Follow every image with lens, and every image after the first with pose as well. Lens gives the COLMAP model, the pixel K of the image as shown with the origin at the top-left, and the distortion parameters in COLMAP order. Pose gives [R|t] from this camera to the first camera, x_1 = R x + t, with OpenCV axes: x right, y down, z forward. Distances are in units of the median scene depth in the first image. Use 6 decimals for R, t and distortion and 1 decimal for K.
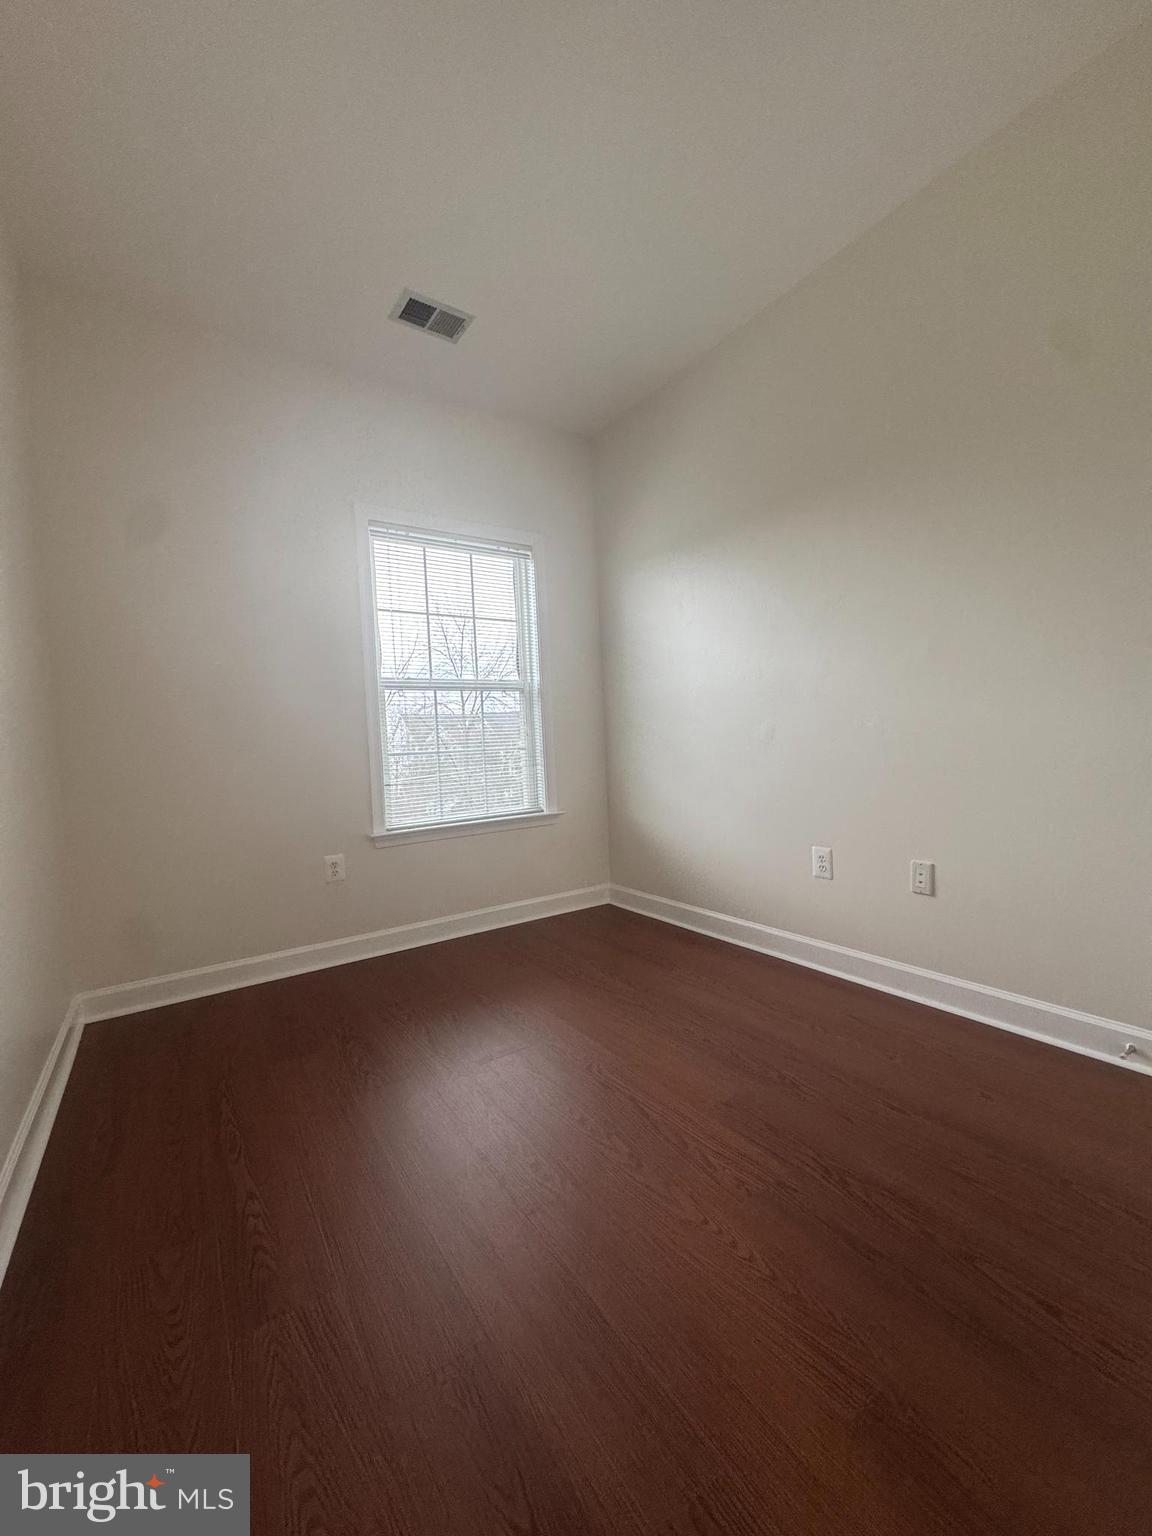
lens RADIAL K [[749.1, 0, 576.9], [0, 749.1, 761.9], [0, 0, 1]] dist [-0.001314, -0.000024]
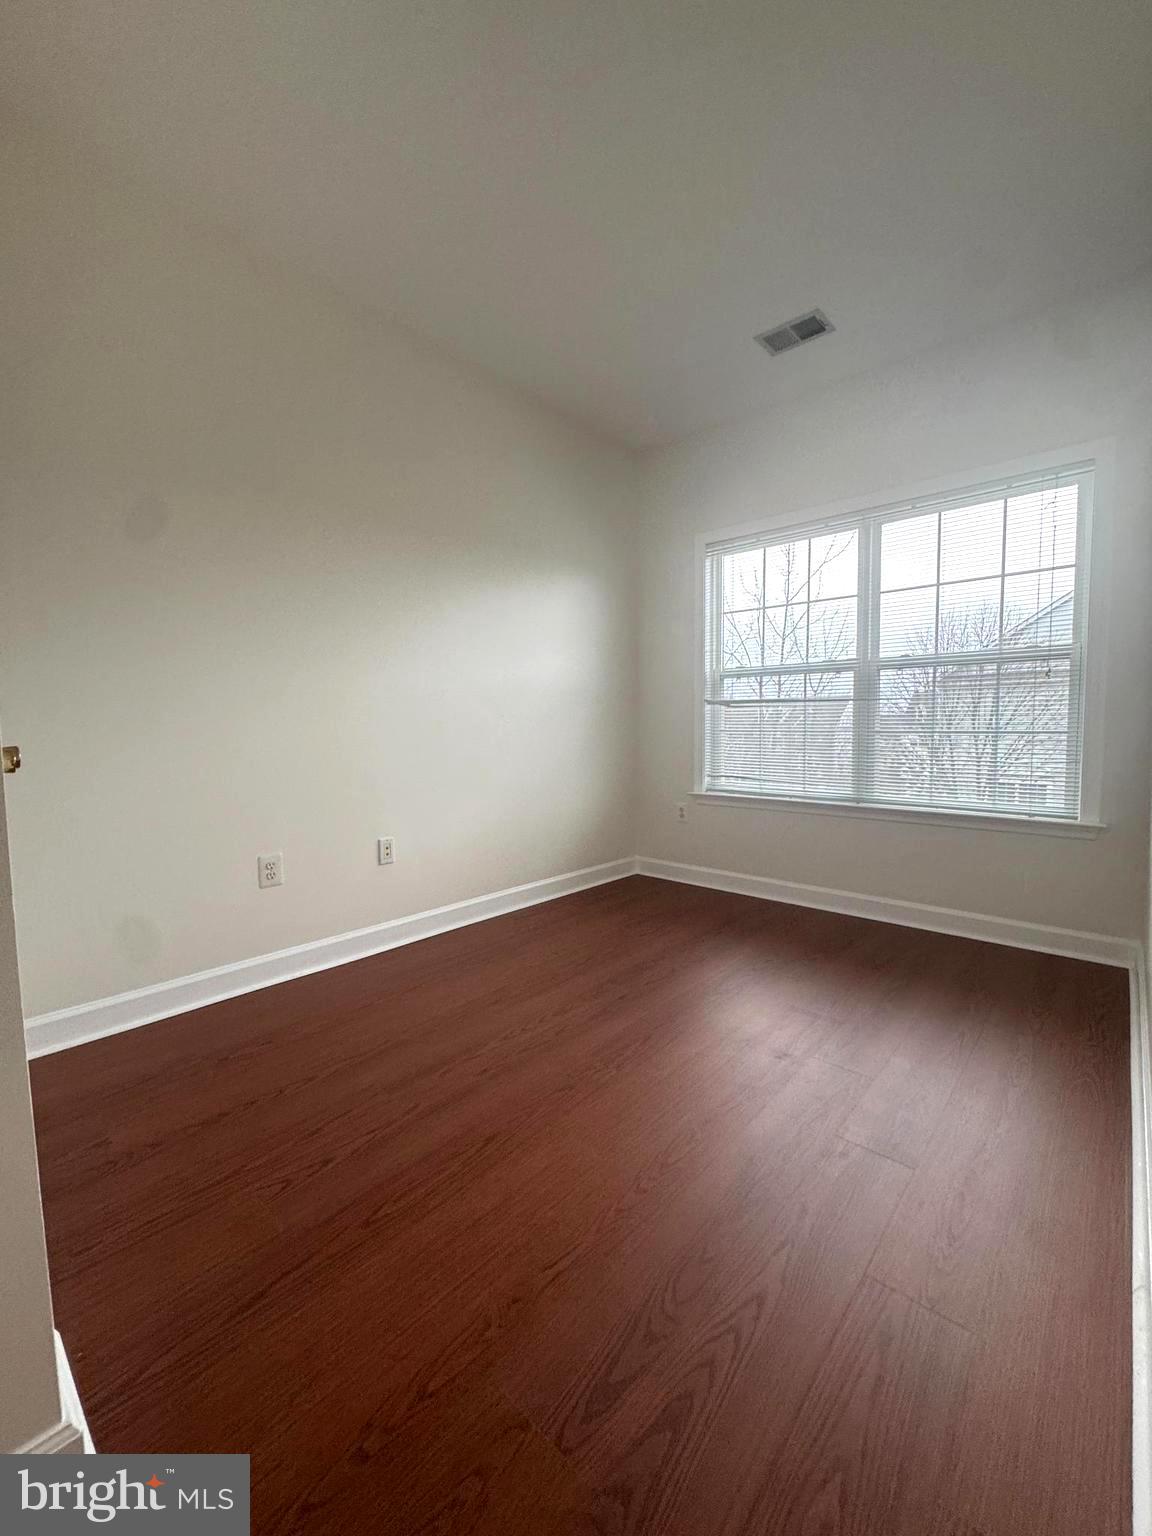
lens RADIAL K [[610.9, 0, 572.5], [0, 610.9, 765.2], [0, 0, 1]] dist [-0.002046, -0.000226]
pose [[0.156754, 0.102599, -0.982294, 0.663026], [-0.033081, 0.994577, 0.098603, -0.042709], [0.987083, 0.017038, 0.159298, 0.560973]]
